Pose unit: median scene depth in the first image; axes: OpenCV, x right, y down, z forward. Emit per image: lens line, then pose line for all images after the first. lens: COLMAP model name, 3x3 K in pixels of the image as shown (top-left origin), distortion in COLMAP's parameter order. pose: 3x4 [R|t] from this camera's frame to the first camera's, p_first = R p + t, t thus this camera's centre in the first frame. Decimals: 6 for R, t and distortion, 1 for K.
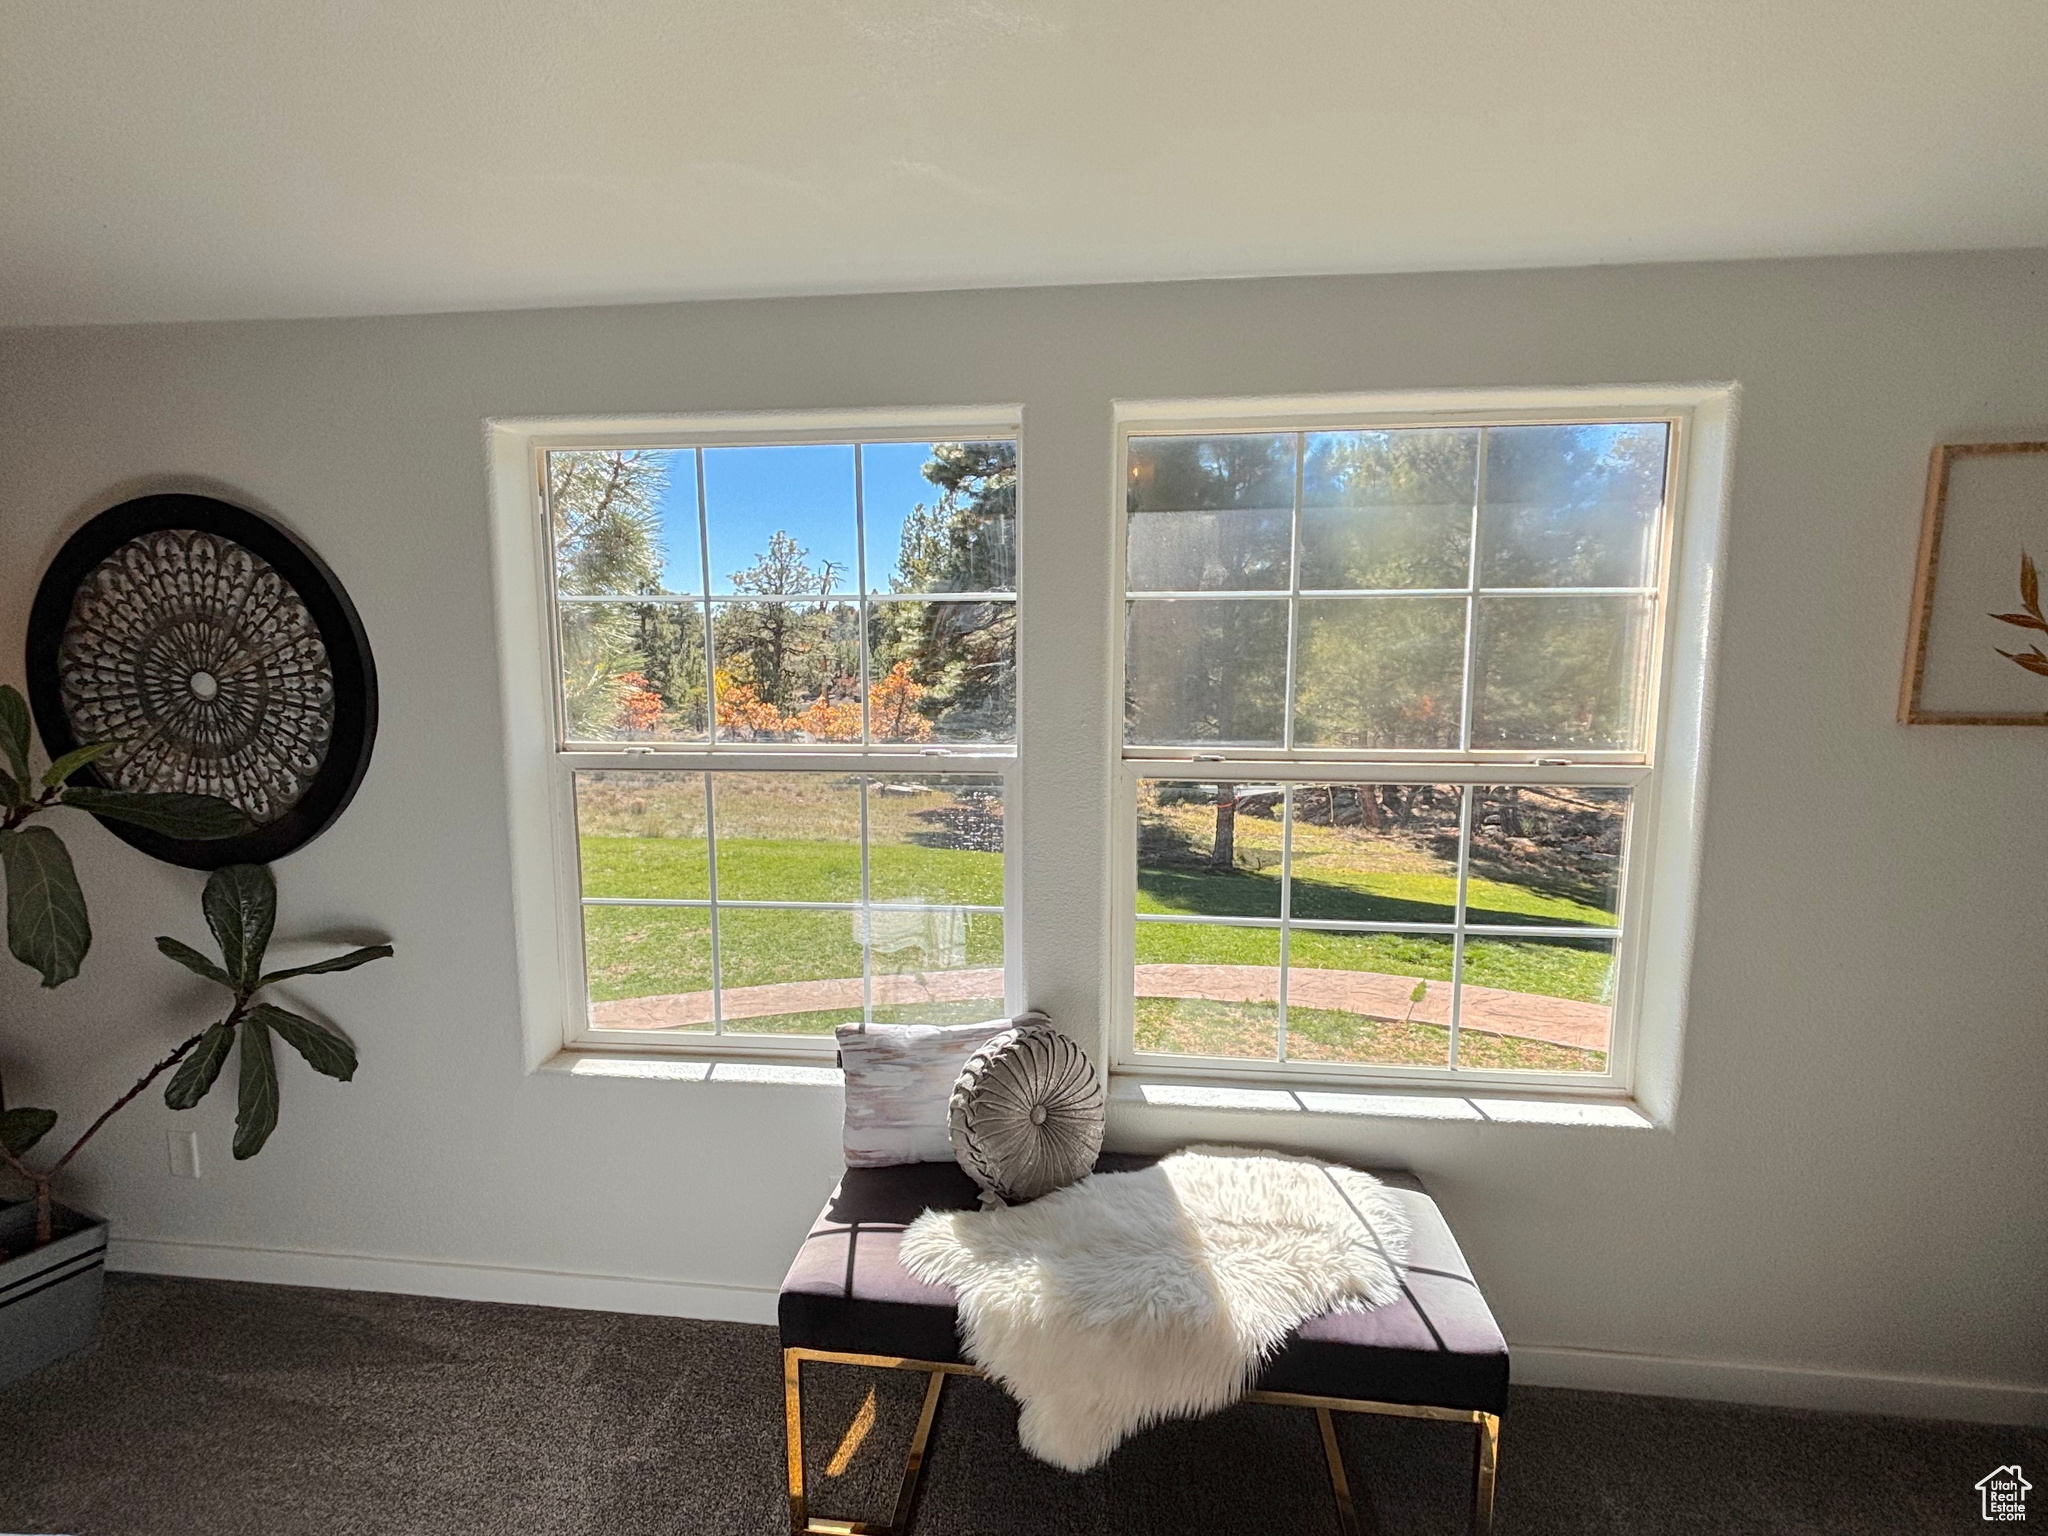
lens RADIAL K [[988.2, 0, 1024.4], [0, 988.2, 758.8], [0, 0, 1]] dist [0.004663, -0.000668]
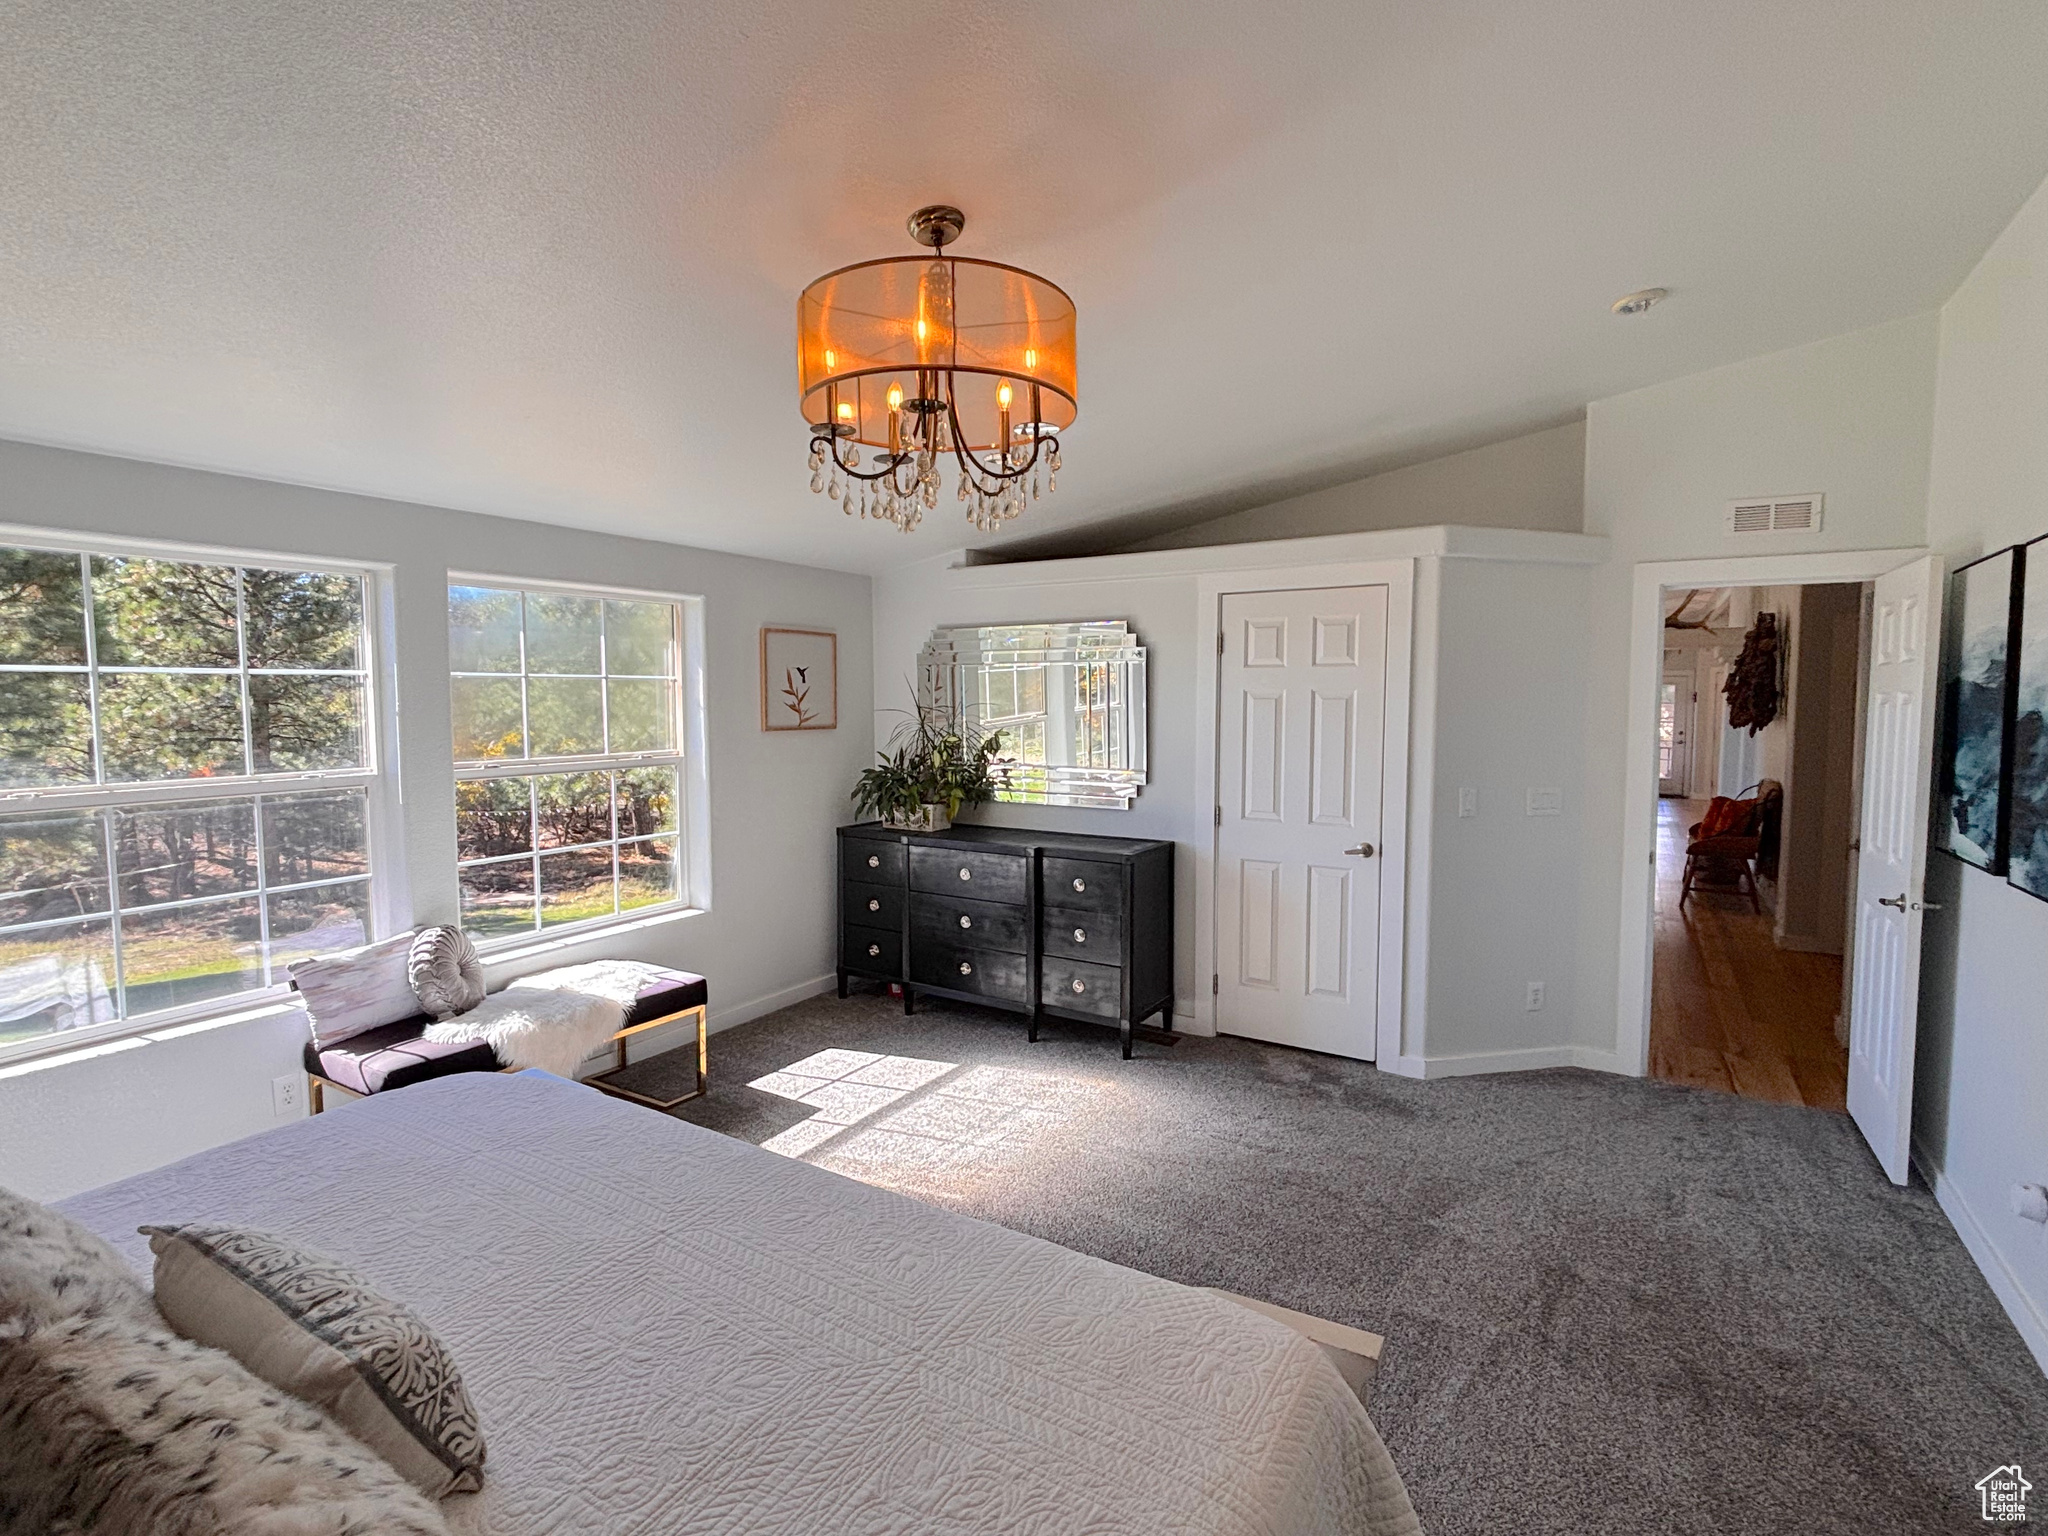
lens RADIAL K [[988.2, 0, 1010.9], [0, 988.2, 760.1], [0, 0, 1]] dist [0.004663, -0.000668]
pose [[0.434647, -0.058956, 0.898669, -1.013863], [0.114279, 0.993399, 0.009899, 0.077388], [-0.893321, 0.098397, 0.438515, -0.622097]]
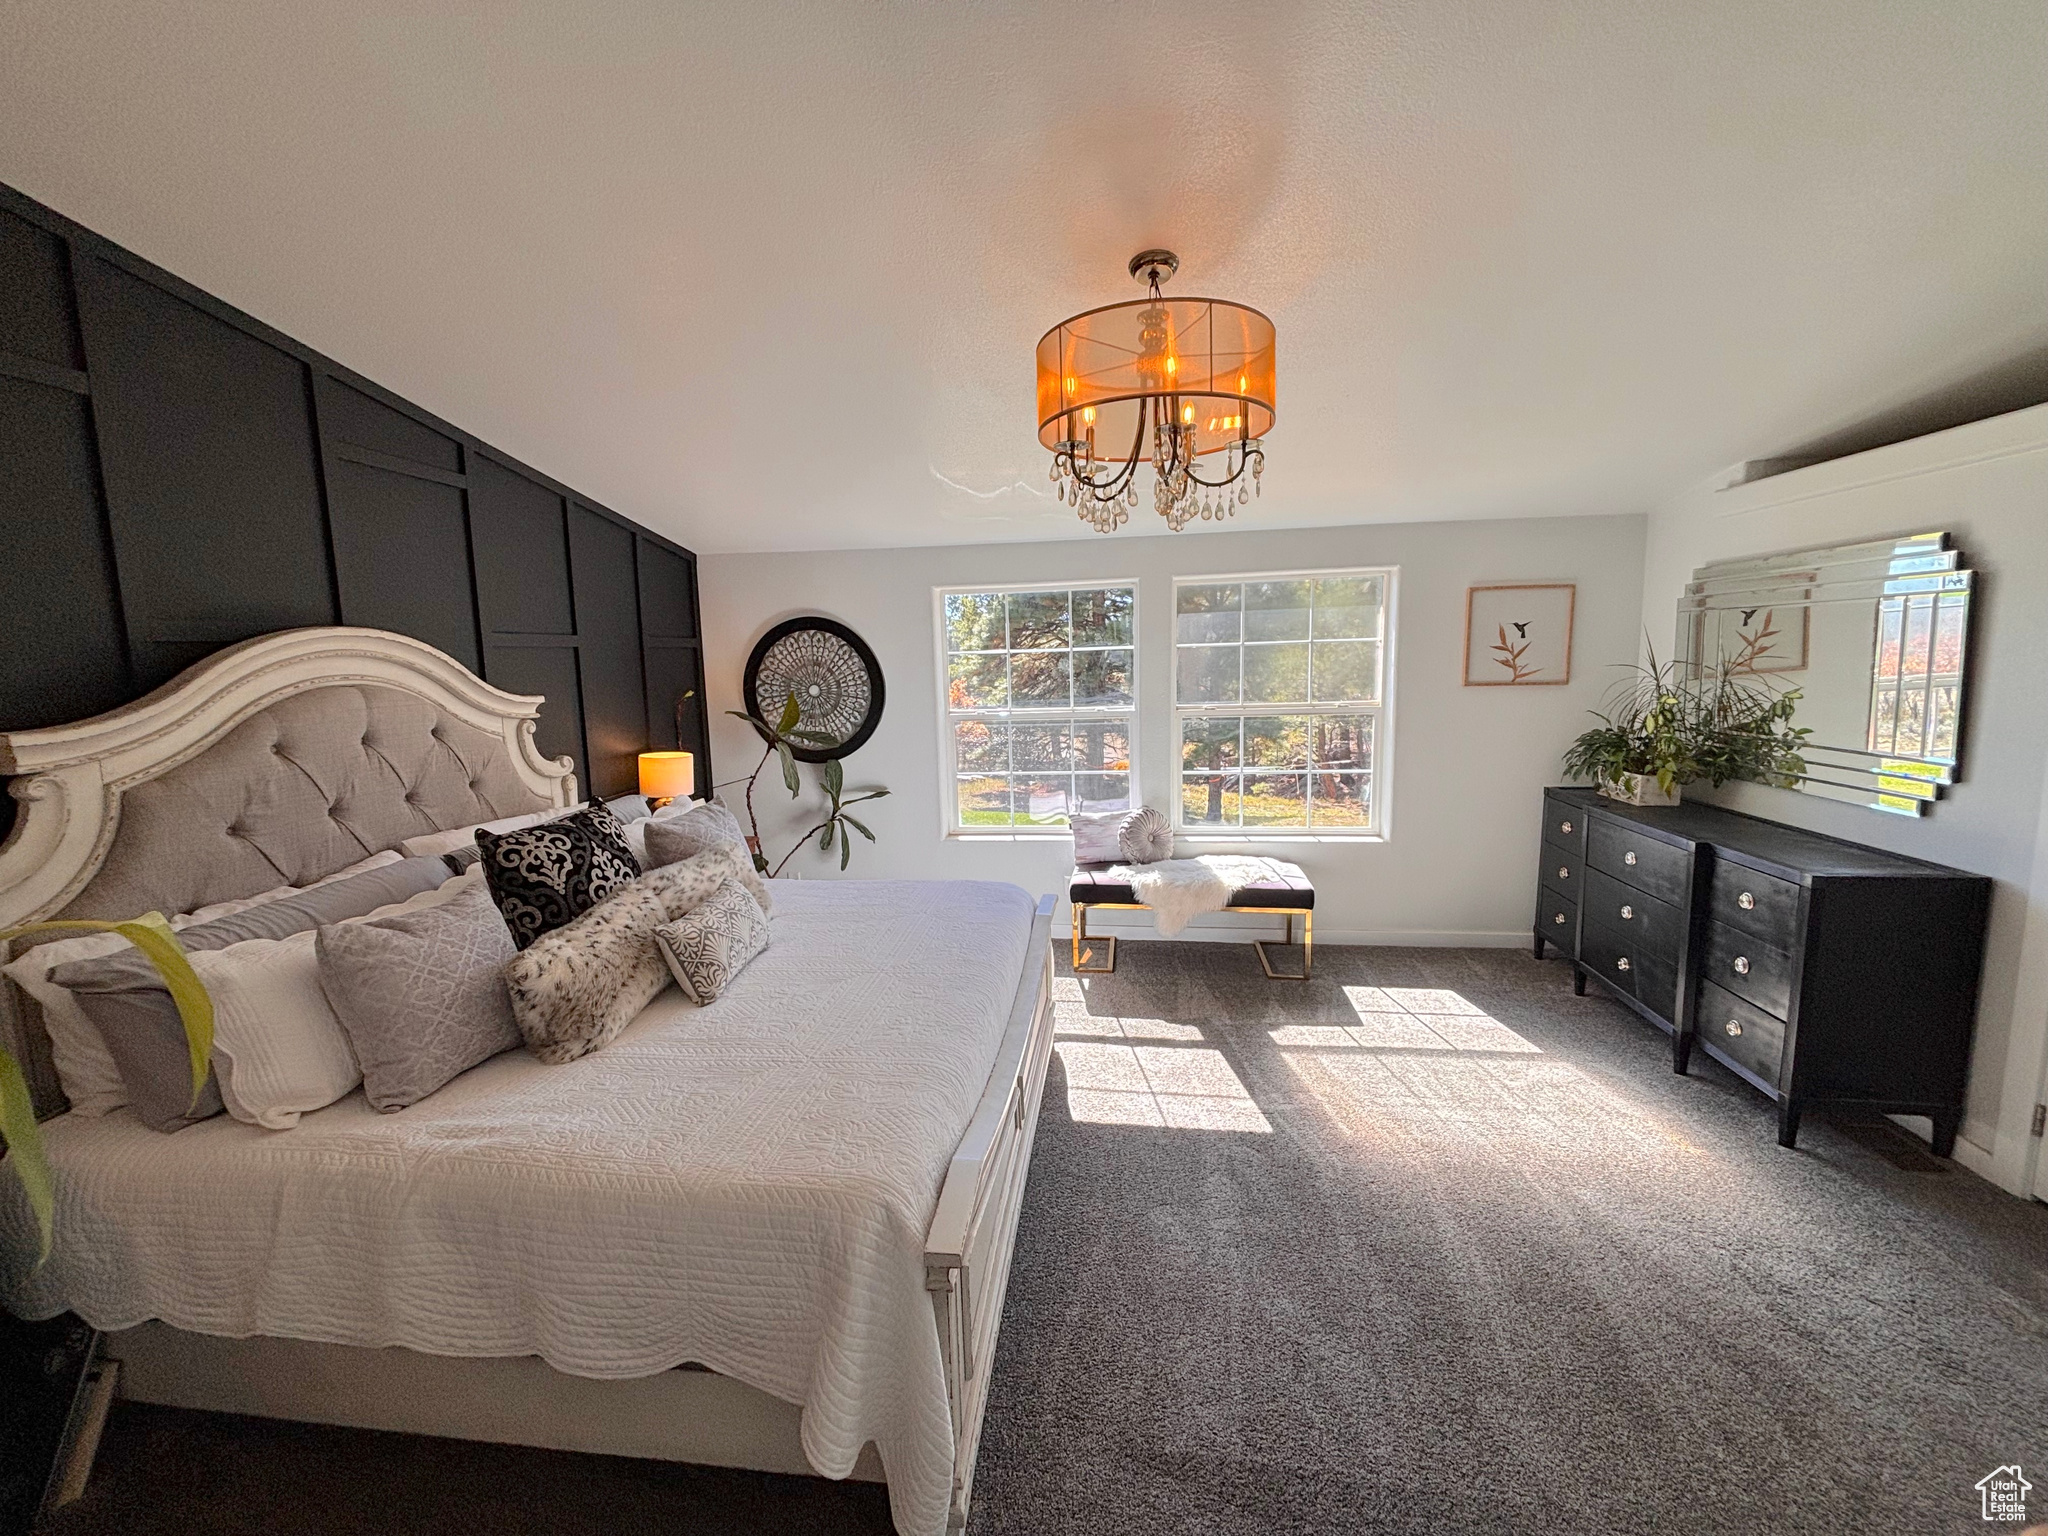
lens RADIAL K [[819.6, 0, 1011.0], [0, 819.6, 772.0], [0, 0, 1]] dist [-0.004124, 0.001522]
pose [[0.998875, -0.021962, -0.042027, -0.246258], [0.022632, 0.999623, 0.015549, 0.120670], [0.041670, -0.016483, 0.998995, -1.156067]]
